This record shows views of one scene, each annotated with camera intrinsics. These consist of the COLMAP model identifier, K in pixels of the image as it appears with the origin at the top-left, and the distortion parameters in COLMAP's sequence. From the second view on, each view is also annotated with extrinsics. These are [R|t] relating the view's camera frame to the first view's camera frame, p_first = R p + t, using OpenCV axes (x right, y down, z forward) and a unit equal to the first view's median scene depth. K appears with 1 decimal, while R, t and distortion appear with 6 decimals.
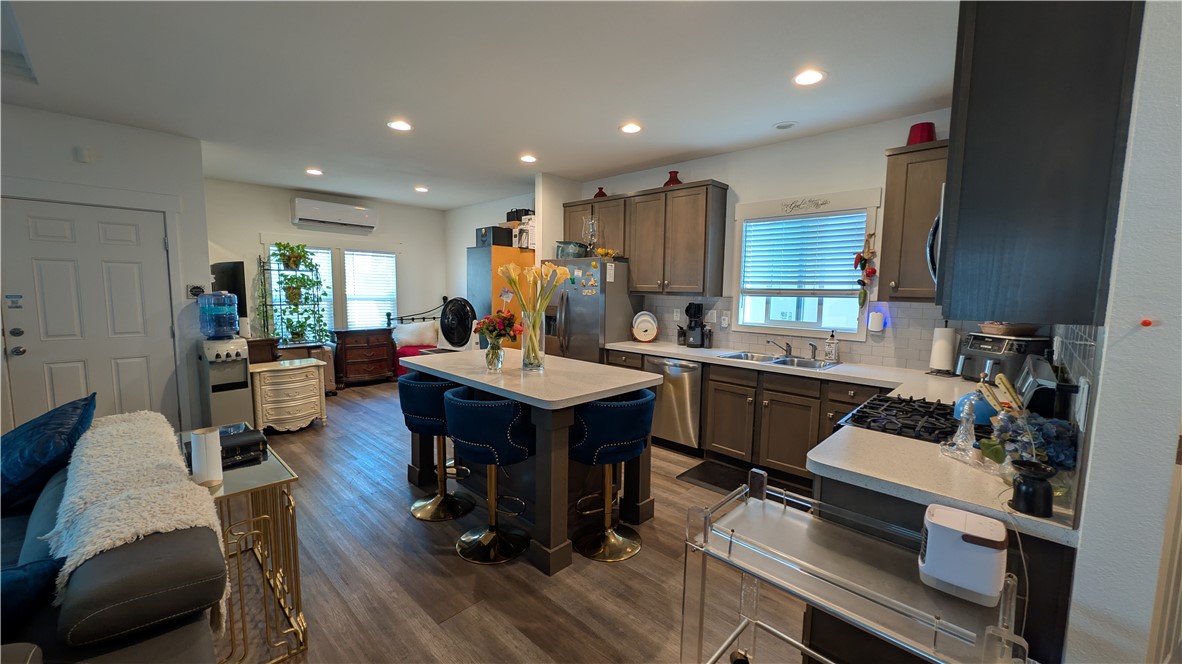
lens RADIAL K [[454.7, 0, 591.0], [0, 454.7, 332.7], [0, 0, 1]] dist [0.000139, -0.000160]
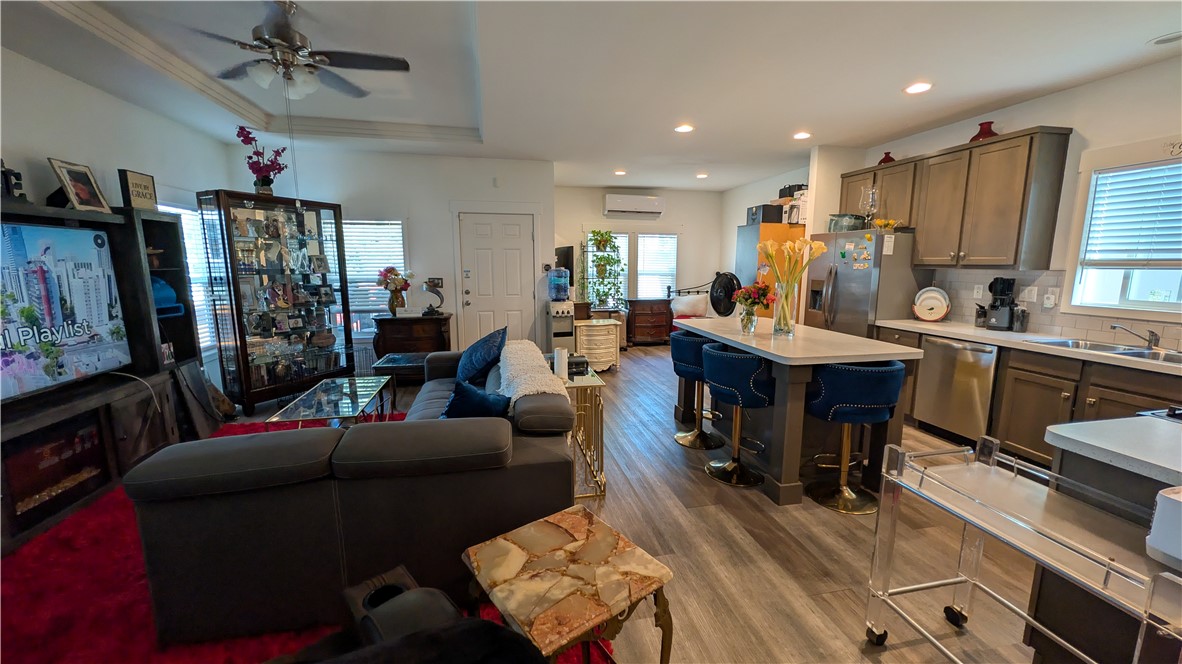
lens RADIAL K [[452.8, 0, 591.6], [0, 452.8, 333.5], [0, 0, 1]] dist [0.000212, 0.000178]
pose [[0.830279, 0.072981, -0.552549, 0.077768], [-0.044244, 0.996892, 0.065188, 0.020022], [0.555589, -0.029677, 0.830927, -0.150523]]
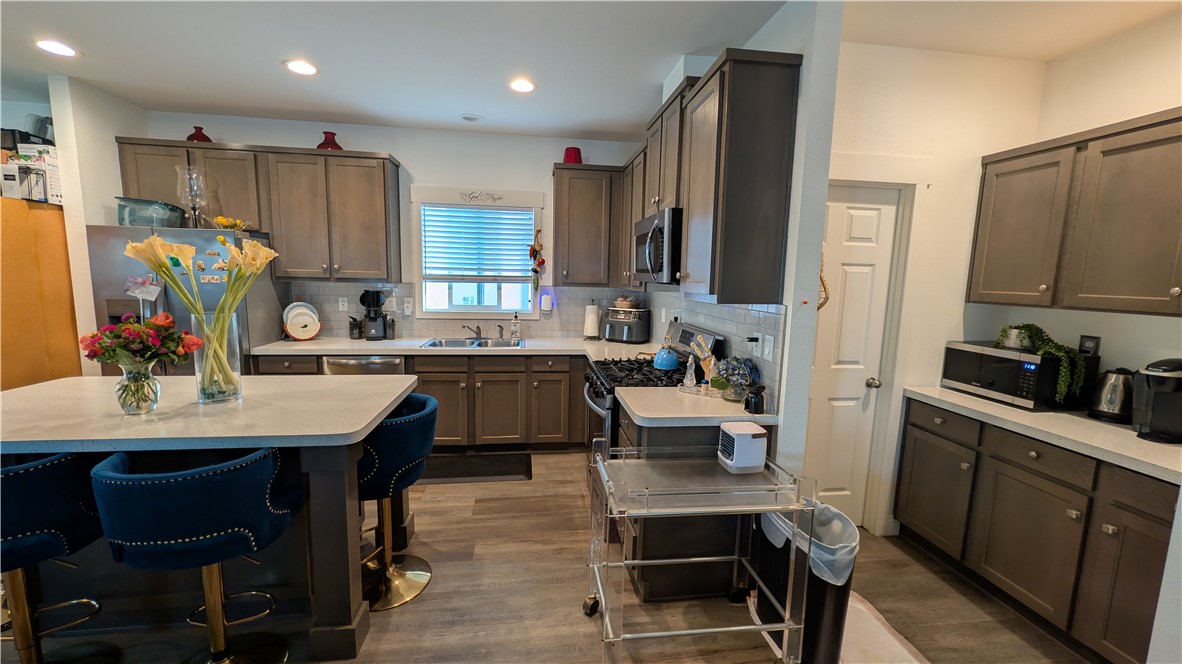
lens RADIAL K [[453.8, 0, 591.3], [0, 453.8, 333.1], [0, 0, 1]] dist [0.000322, 0.000180]
pose [[0.621731, -0.099776, 0.776850, -0.239867], [0.064391, 0.995007, 0.076261, -0.026331], [-0.780579, 0.002609, 0.625051, 0.130481]]
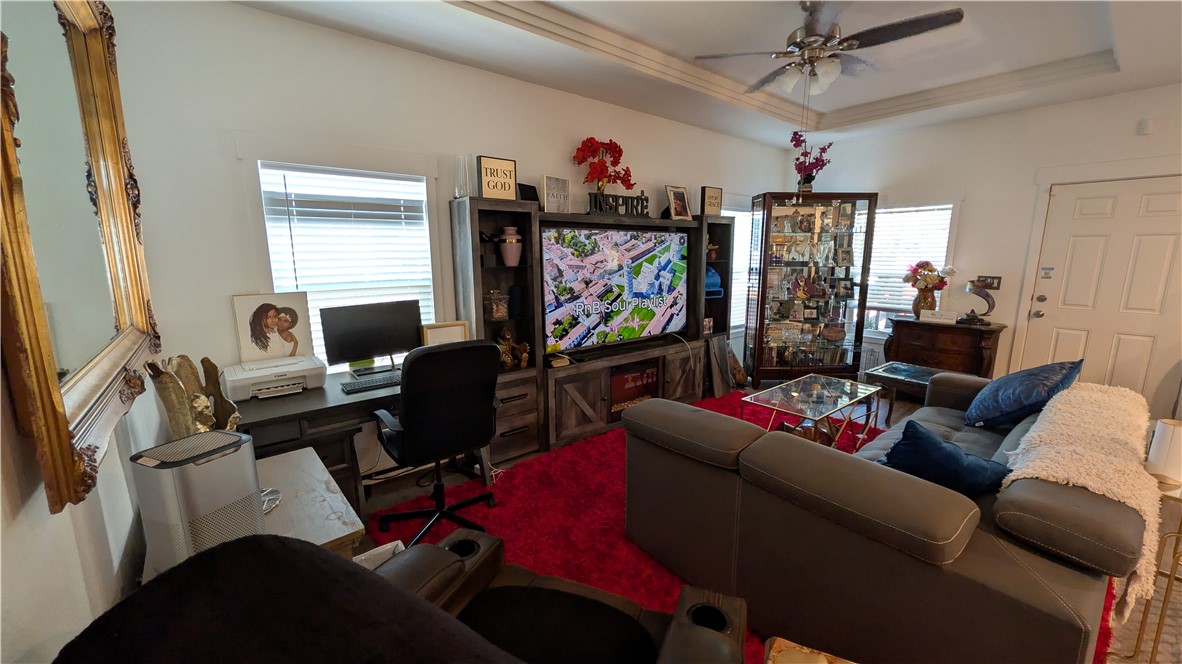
lens RADIAL K [[454.7, 0, 591.0], [0, 454.7, 332.7], [0, 0, 1]] dist [0.000139, -0.000160]
pose [[-0.122599, 0.160580, -0.979379, 0.072361], [-0.100166, 0.979783, 0.173185, -0.001290], [0.987389, 0.119333, -0.104035, -0.040169]]
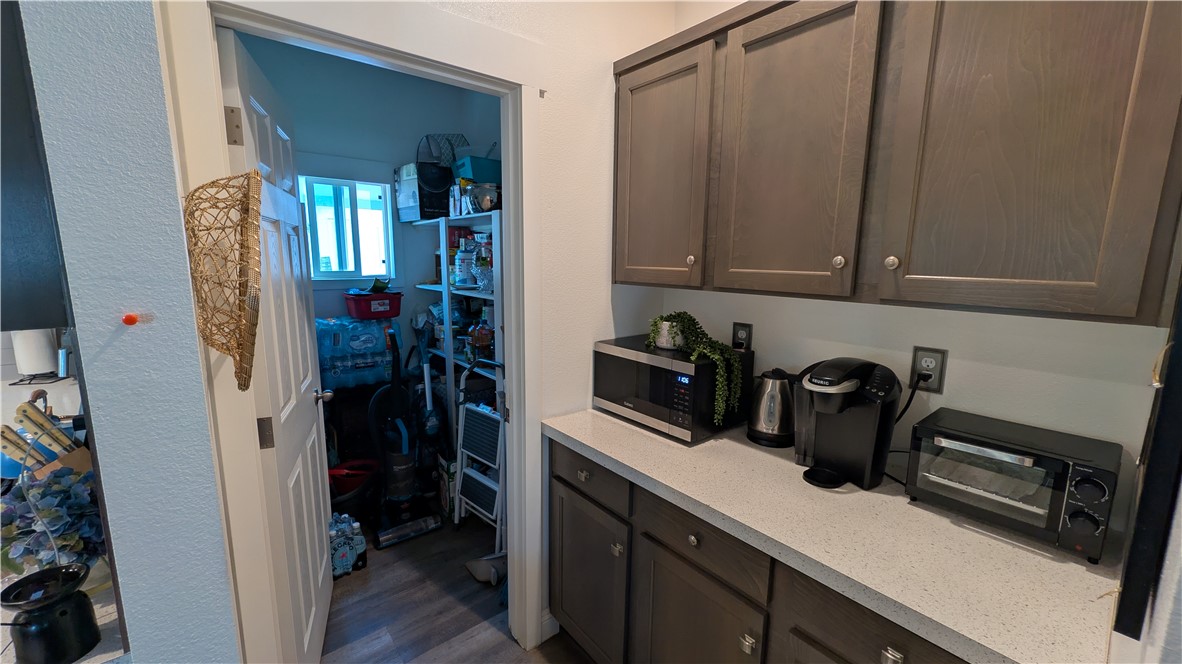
lens RADIAL K [[462.1, 0, 592.0], [0, 462.1, 333.2], [0, 0, 1]] dist [0.000557, 0.000012]
pose [[0.122624, -0.174128, 0.977058, 0.178374], [0.090764, 0.982330, 0.163676, -0.013172], [-0.988294, 0.068611, 0.136262, 0.075281]]
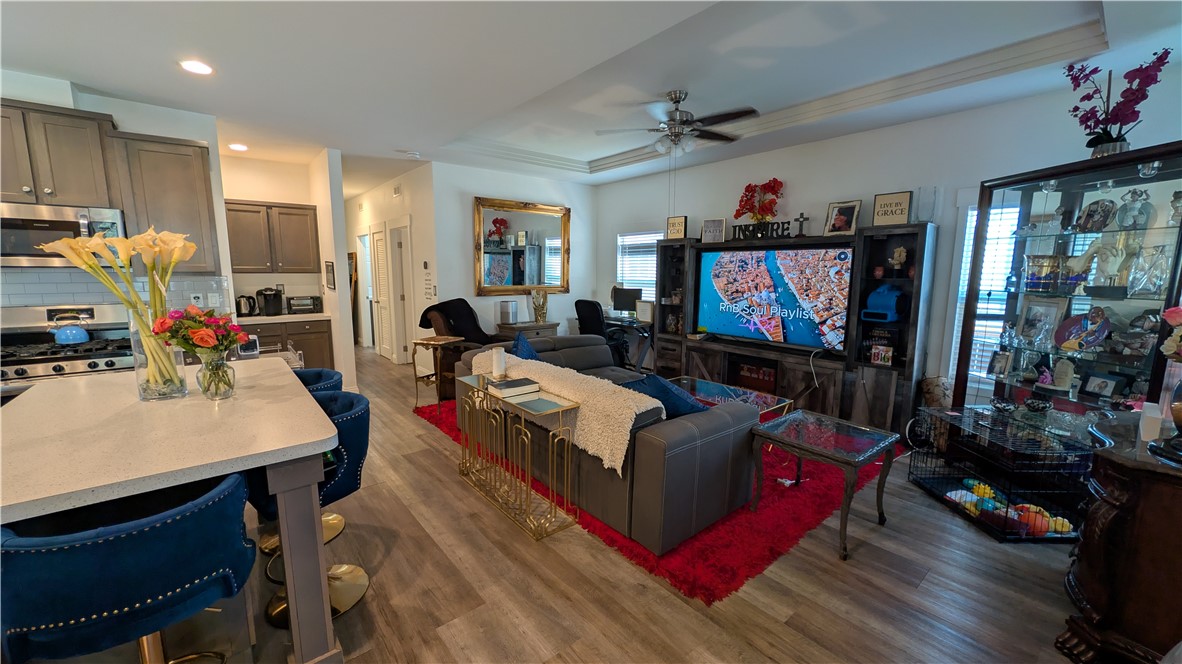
lens RADIAL K [[452.8, 0, 591.6], [0, 452.8, 333.5], [0, 0, 1]] dist [0.000212, 0.000178]
pose [[-0.993639, -0.035370, 0.106918, -0.636276], [-0.008359, 0.969943, 0.243187, -0.134677], [-0.112306, 0.240746, -0.964069, 1.222303]]
